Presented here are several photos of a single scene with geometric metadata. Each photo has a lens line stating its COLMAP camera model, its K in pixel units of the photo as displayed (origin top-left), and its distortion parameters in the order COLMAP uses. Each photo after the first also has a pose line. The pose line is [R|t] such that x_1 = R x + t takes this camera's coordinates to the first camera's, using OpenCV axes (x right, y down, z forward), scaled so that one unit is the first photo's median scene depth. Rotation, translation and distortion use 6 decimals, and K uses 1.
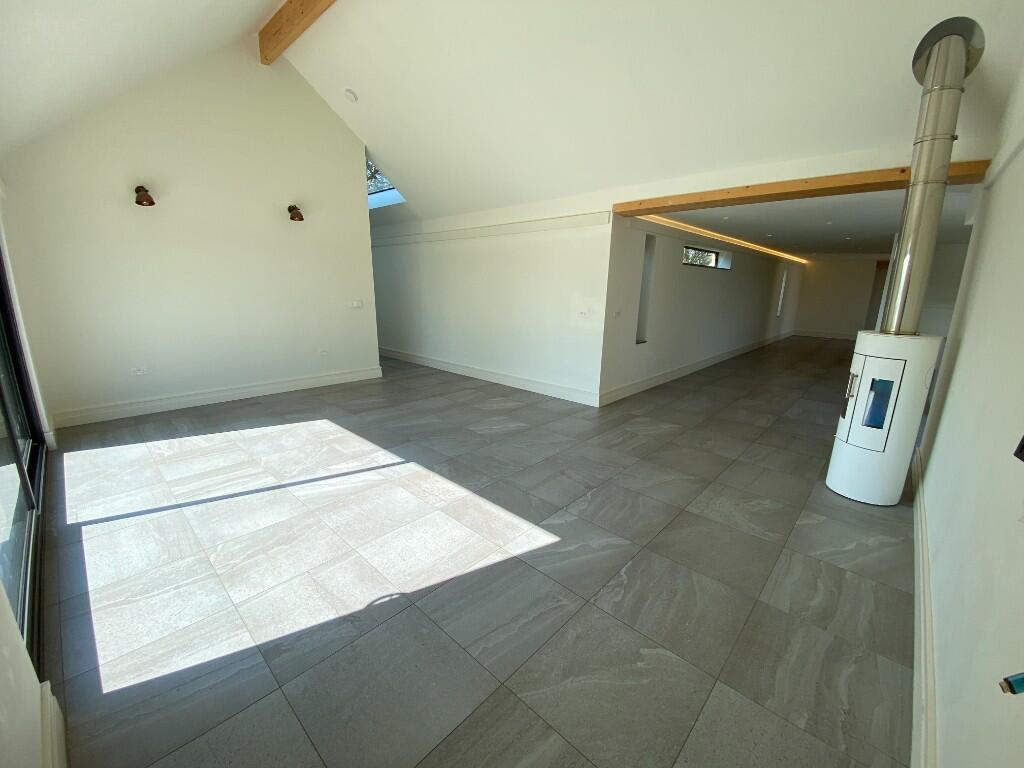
lens RADIAL K [[416.8, 0, 512.0], [0, 416.8, 384.0], [0, 0, 1]] dist [0.029227, -0.021460]
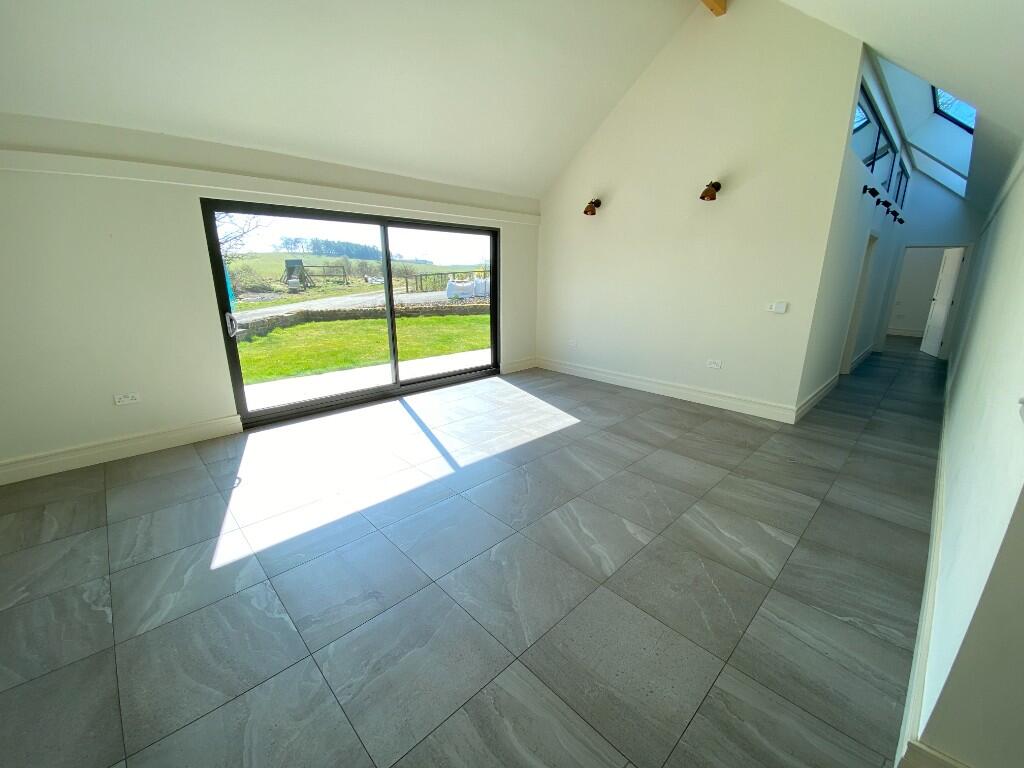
lens RADIAL K [[413.2, 0, 506.8], [0, 413.2, 386.5], [0, 0, 1]] dist [0.032885, -0.026897]
pose [[-0.066084, 0.248055, -0.966489, 0.536844], [-0.236326, 0.937157, 0.256686, -0.225891], [0.969424, 0.245369, -0.003309, 0.994422]]
